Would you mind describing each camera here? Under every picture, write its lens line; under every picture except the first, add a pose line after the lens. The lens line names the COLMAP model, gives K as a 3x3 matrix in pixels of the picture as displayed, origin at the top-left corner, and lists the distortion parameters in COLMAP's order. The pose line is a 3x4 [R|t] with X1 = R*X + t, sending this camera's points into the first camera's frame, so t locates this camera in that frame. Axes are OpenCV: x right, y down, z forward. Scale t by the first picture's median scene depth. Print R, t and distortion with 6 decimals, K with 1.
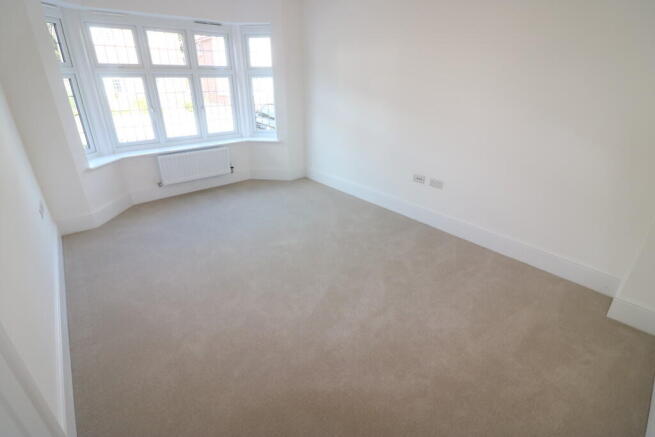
lens RADIAL K [[309.6, 0, 330.7], [0, 309.6, 214.0], [0, 0, 1]] dist [-0.000401, -0.000230]
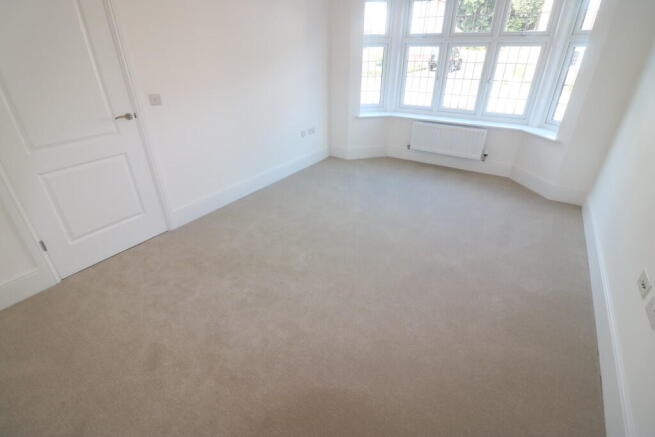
lens RADIAL K [[309.6, 0, 330.7], [0, 309.6, 214.0], [0, 0, 1]] dist [-0.000401, -0.000230]
pose [[0.256950, 0.456086, -0.852034, 0.461157], [-0.383652, 0.857328, 0.343220, -0.172608], [0.887011, 0.238695, 0.395268, 0.393178]]
